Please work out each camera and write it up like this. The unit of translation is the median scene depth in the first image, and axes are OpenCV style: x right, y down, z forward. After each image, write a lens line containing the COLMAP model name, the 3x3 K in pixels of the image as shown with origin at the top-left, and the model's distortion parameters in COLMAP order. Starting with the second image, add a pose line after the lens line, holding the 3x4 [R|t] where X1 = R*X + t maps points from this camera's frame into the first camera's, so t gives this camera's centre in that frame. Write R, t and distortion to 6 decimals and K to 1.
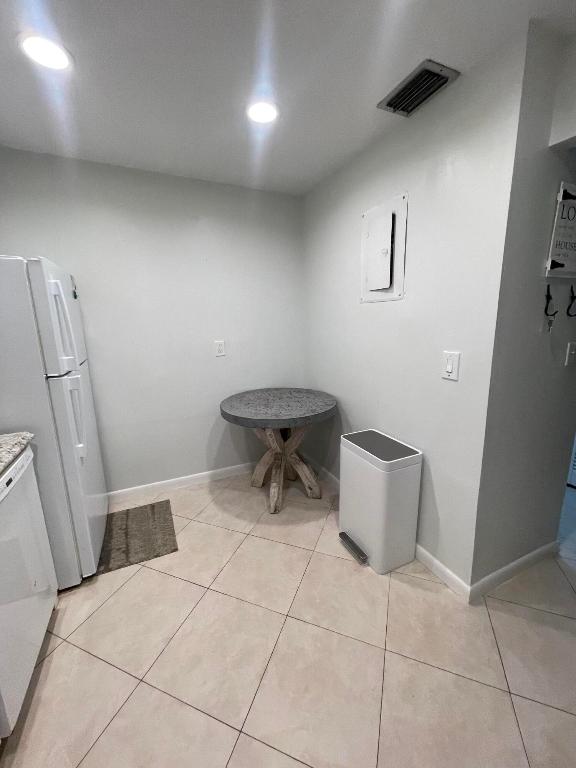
lens RADIAL K [[308.3, 0, 285.7], [0, 308.3, 378.5], [0, 0, 1]] dist [0.001303, -0.000447]
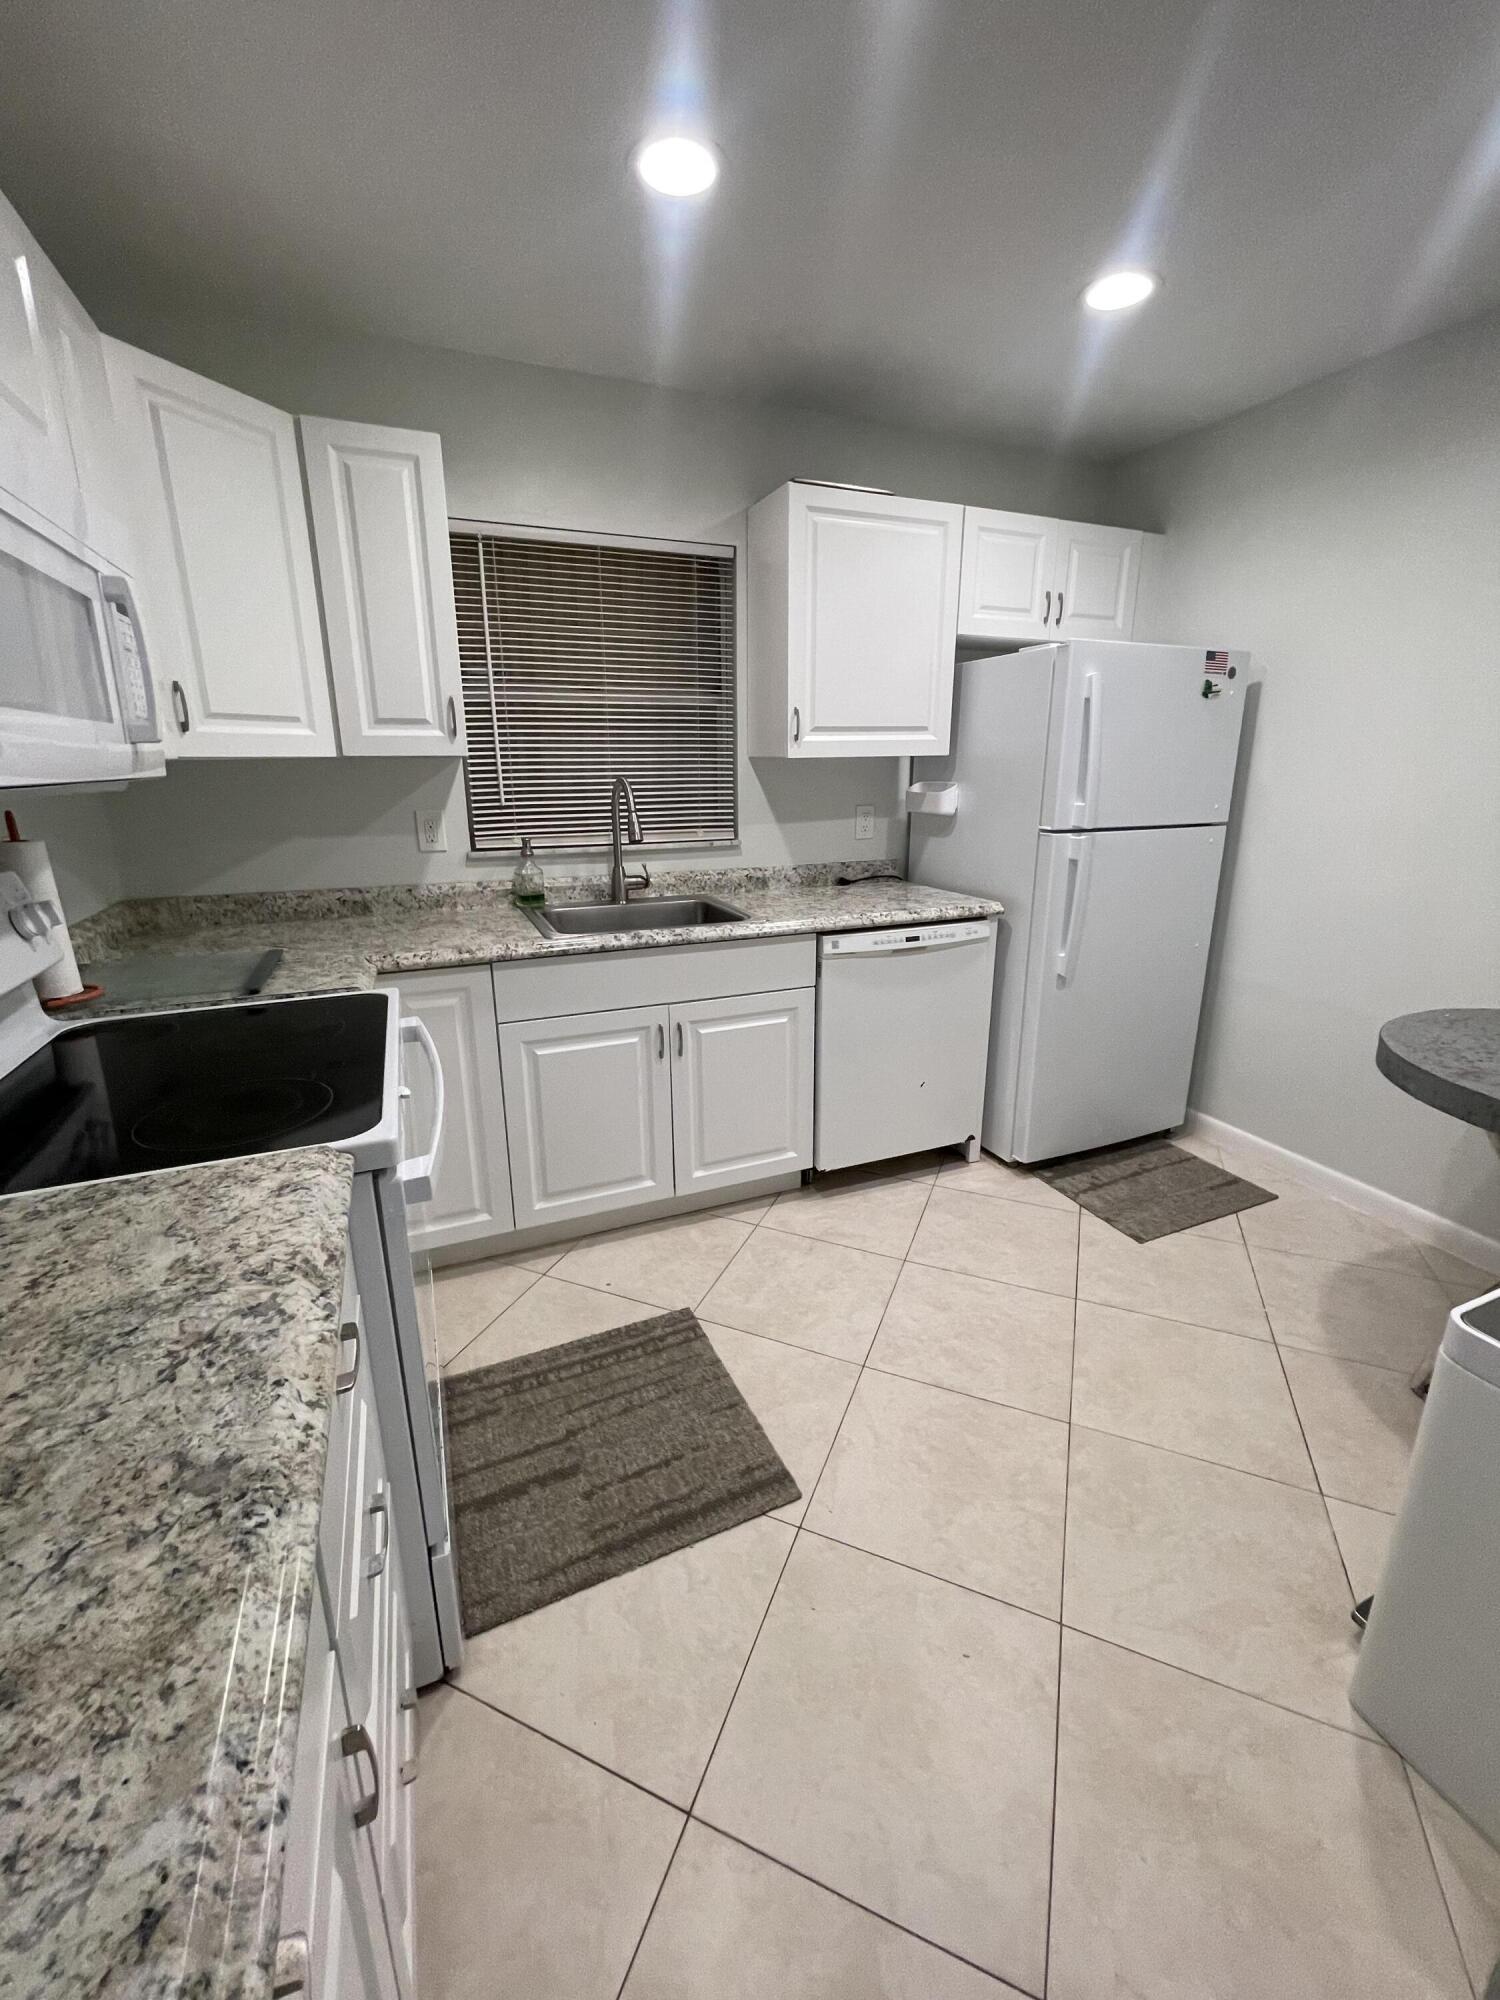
lens RADIAL K [[810.7, 0, 748.6], [0, 810.7, 986.0], [0, 0, 1]] dist [-0.013189, 0.007759]
pose [[-0.026531, 0.287611, -0.957380, 0.719660], [-0.183292, 0.940080, 0.287494, -0.053743], [0.982700, 0.183108, 0.027776, 0.303346]]
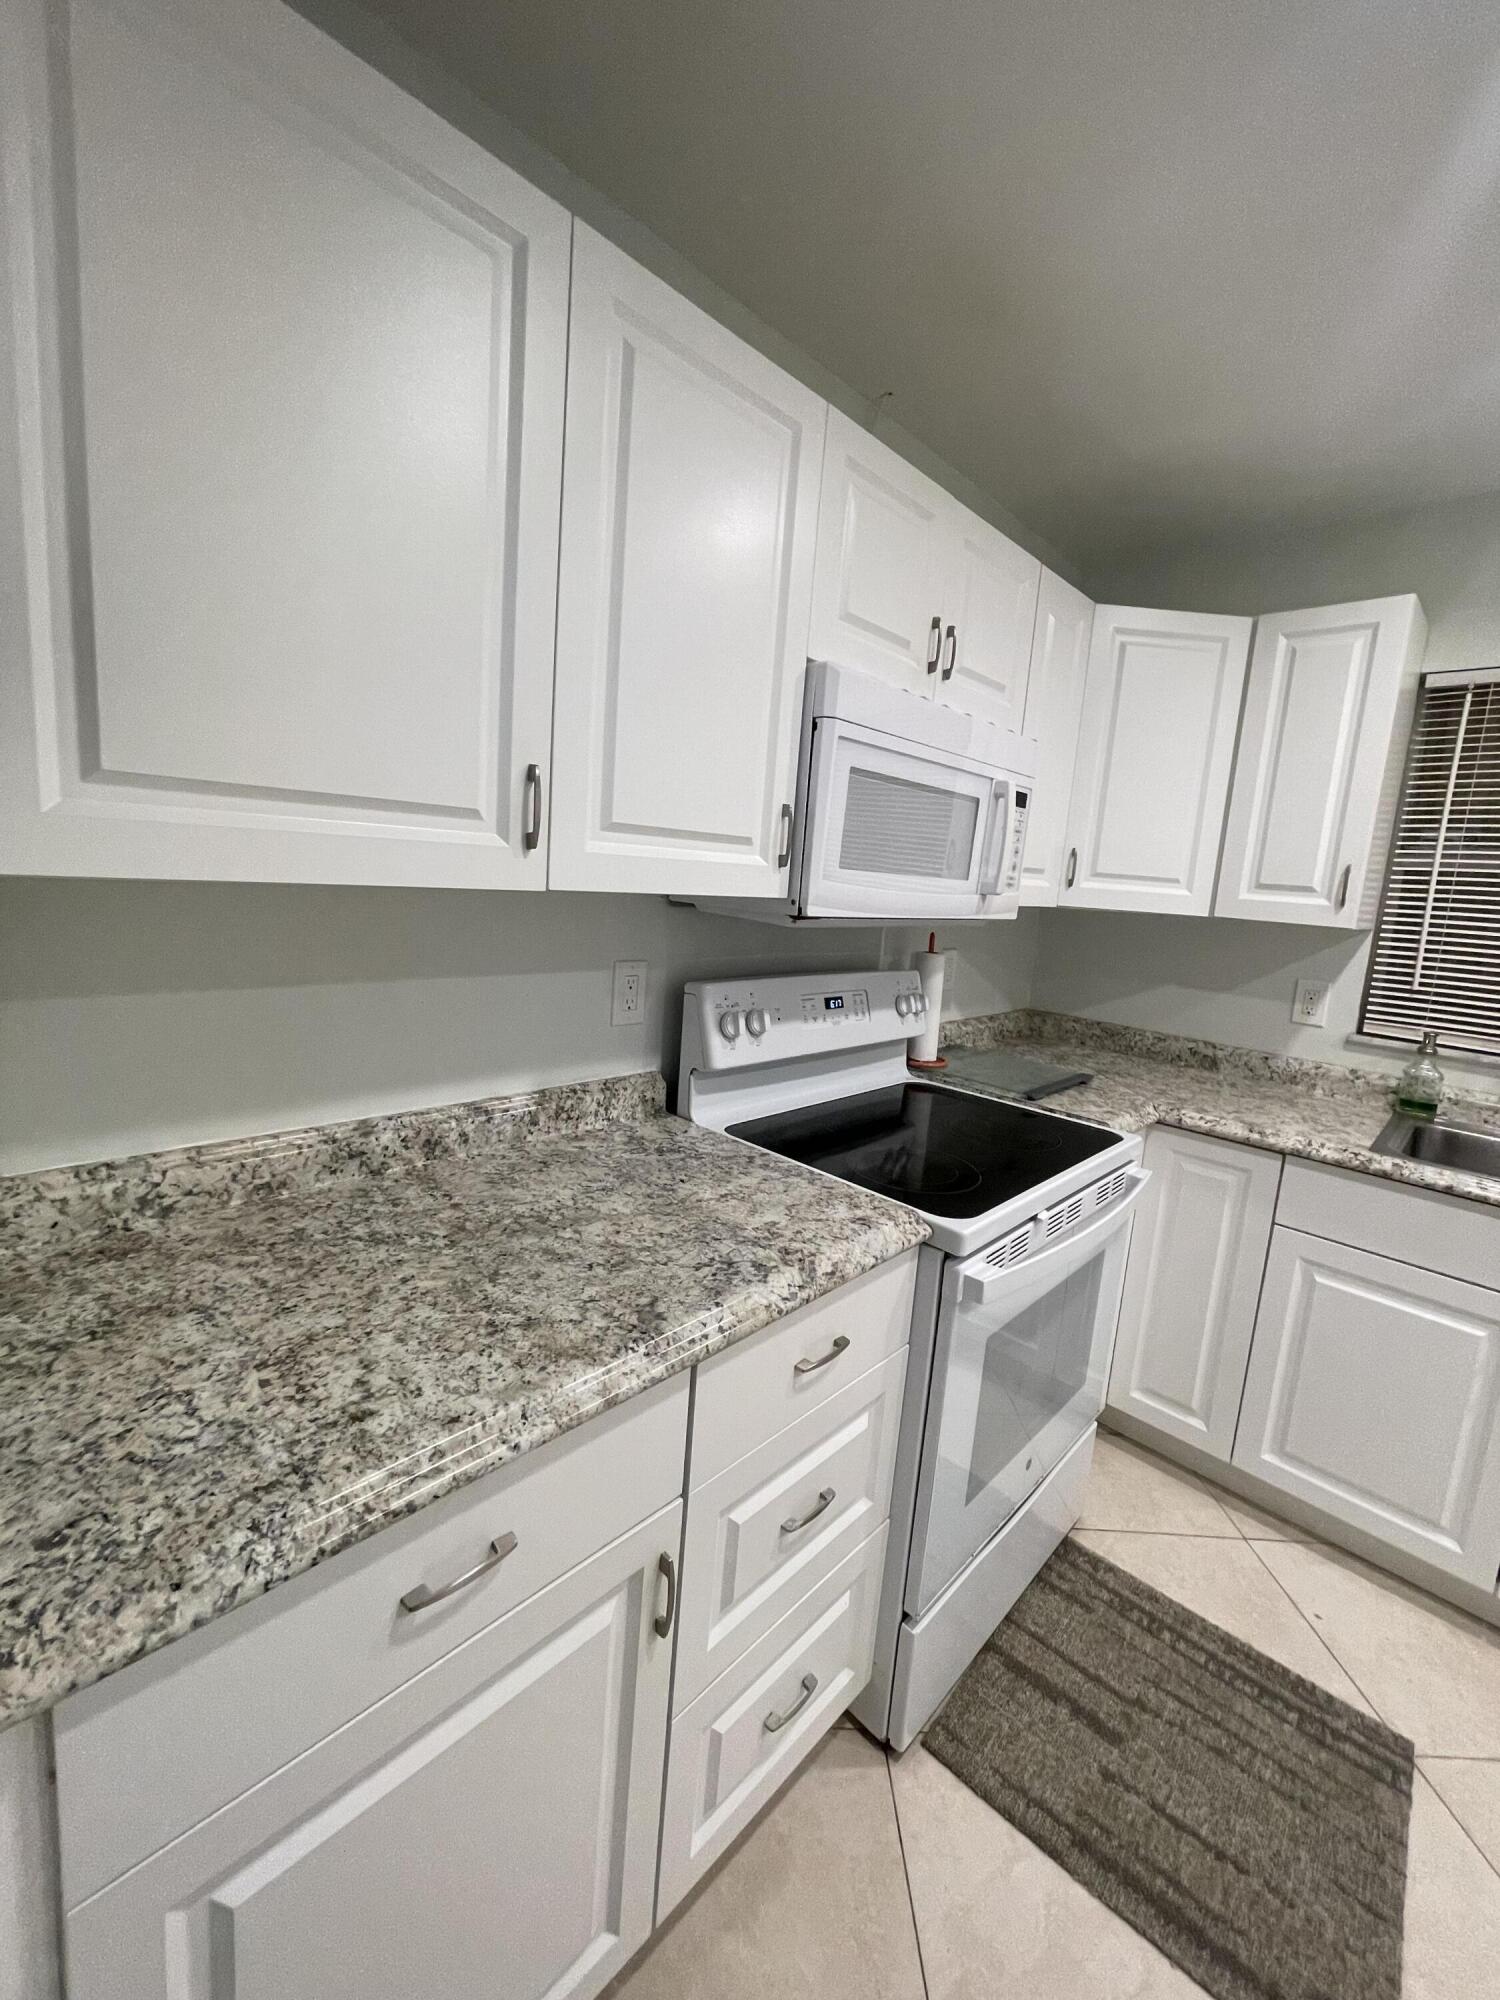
lens RADIAL K [[802.7, 0, 744.0], [0, 802.7, 985.7], [0, 0, 1]] dist [0.001303, -0.000447]
pose [[-0.928316, 0.004660, -0.371764, 0.630202], [-0.122642, 0.940115, 0.318028, -0.116921], [0.350983, 0.340824, -0.872152, 0.519259]]
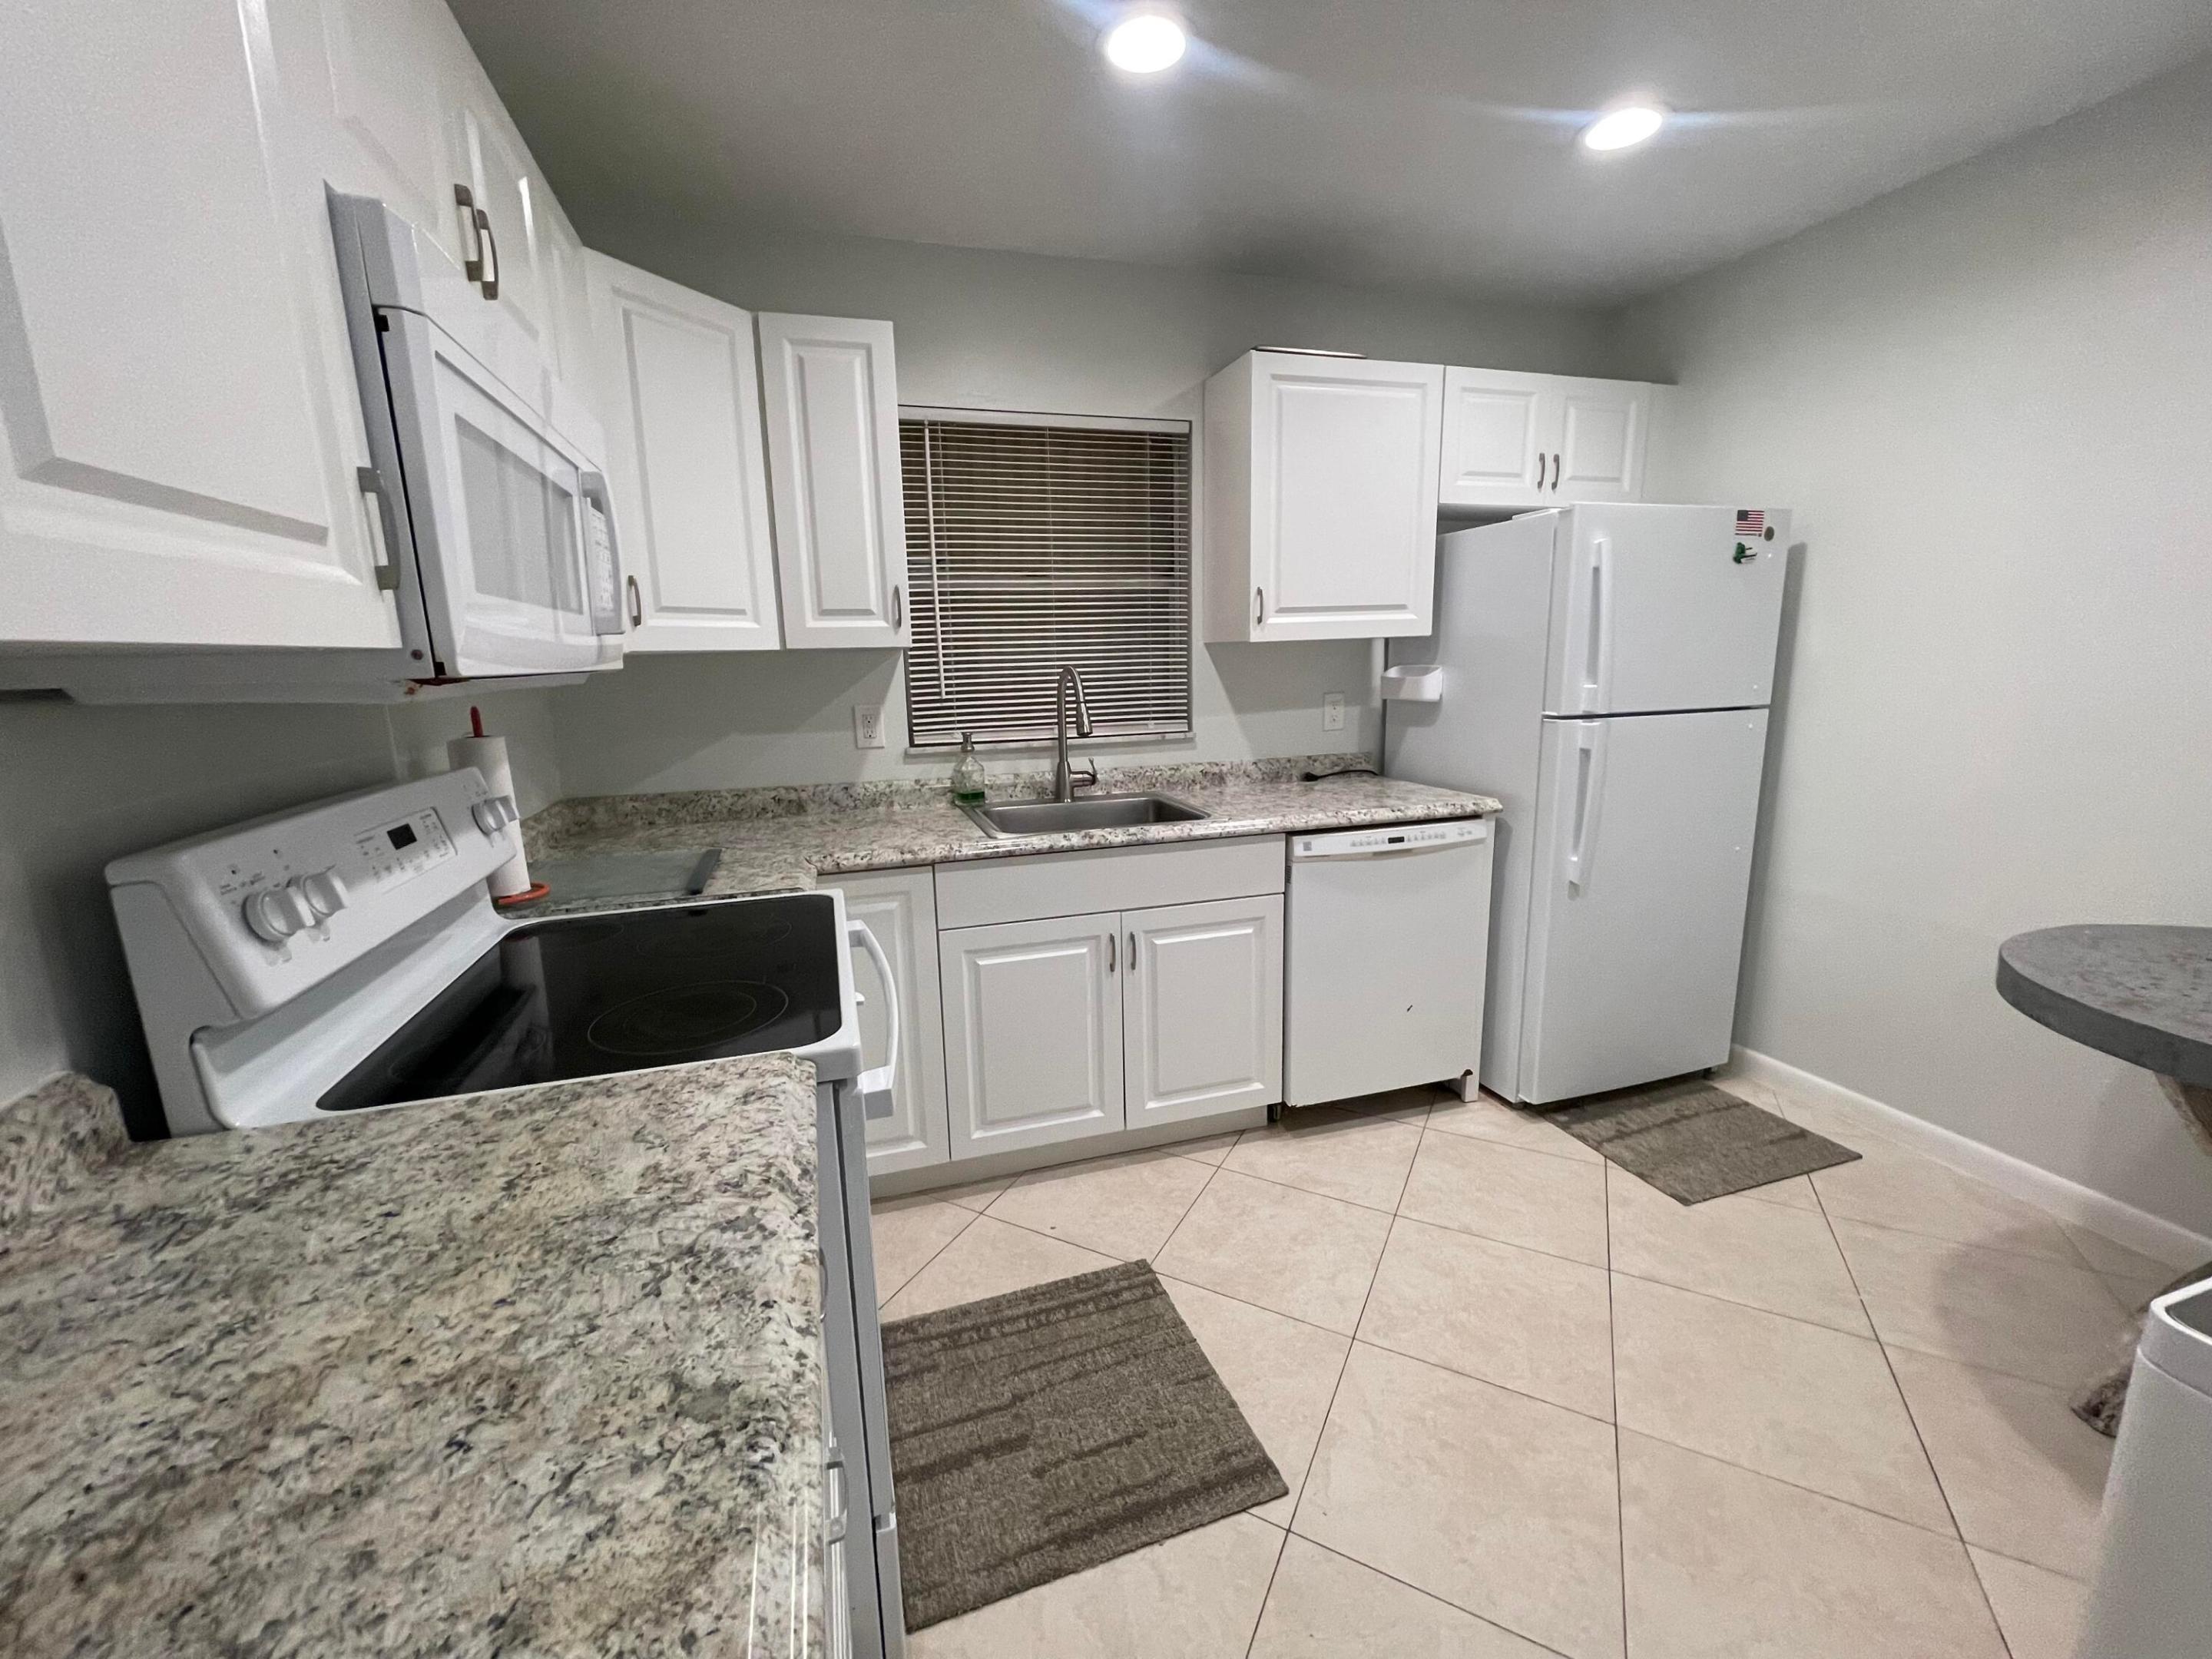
lens RADIAL K [[896.6, 0, 1088.9], [0, 896.6, 831.5], [0, 0, 1]] dist [-0.013189, 0.007759]
pose [[-0.127697, 0.214637, -0.968310, 0.725255], [-0.159377, 0.959175, 0.233630, -0.038136], [0.978924, 0.184160, -0.088275, 0.269169]]
